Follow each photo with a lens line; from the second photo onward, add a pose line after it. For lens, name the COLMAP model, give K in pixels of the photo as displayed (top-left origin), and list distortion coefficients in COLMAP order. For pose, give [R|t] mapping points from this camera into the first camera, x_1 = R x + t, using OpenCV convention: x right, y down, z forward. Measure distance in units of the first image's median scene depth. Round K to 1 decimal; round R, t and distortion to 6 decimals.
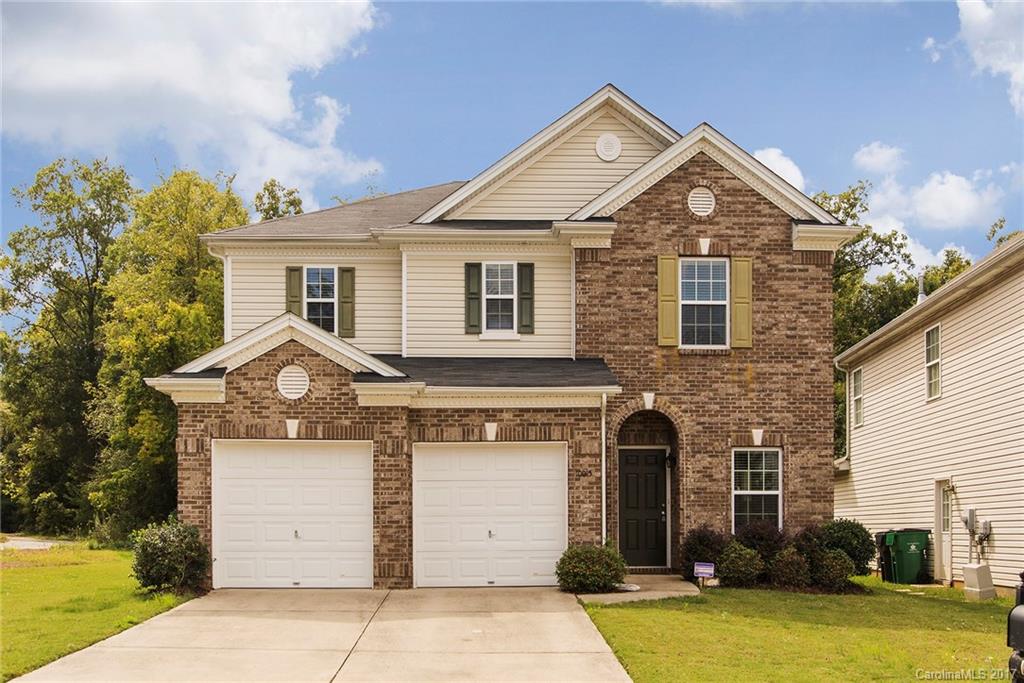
lens RADIAL K [[828.4, 0, 511.4], [0, 828.4, 345.5], [0, 0, 1]] dist [-0.002431, 0.000673]
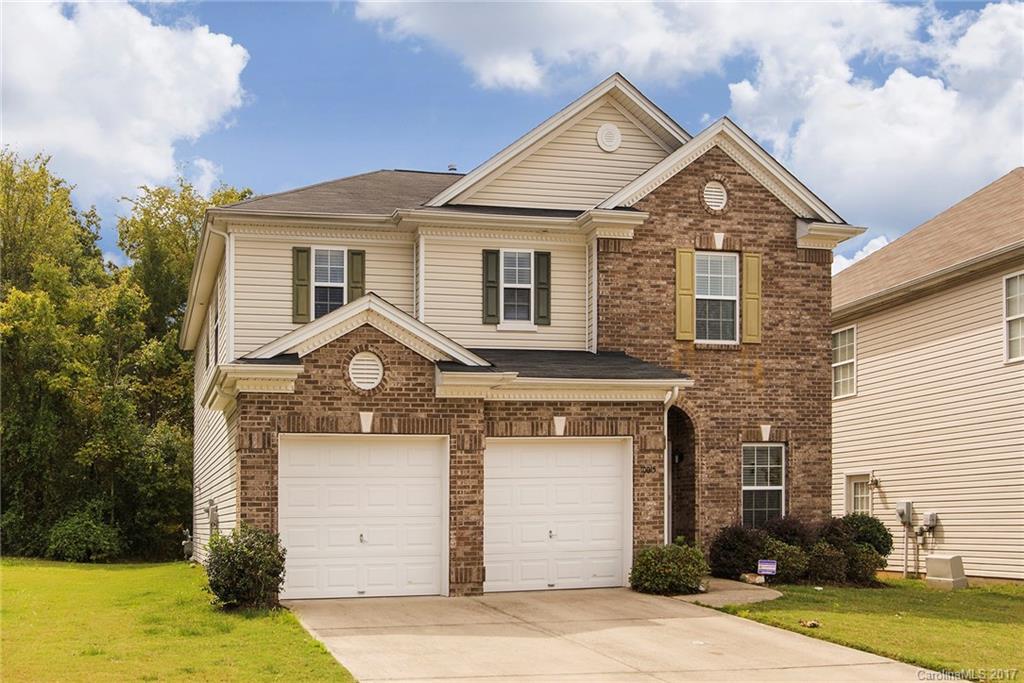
lens RADIAL K [[828.4, 0, 512.3], [0, 828.4, 339.3], [0, 0, 1]] dist [-0.002431, 0.000673]
pose [[0.989947, 0.016810, 0.140439, -0.155301], [-0.016307, 0.999856, -0.004732, 0.007614], [-0.140499, 0.002394, 0.990078, 0.051630]]
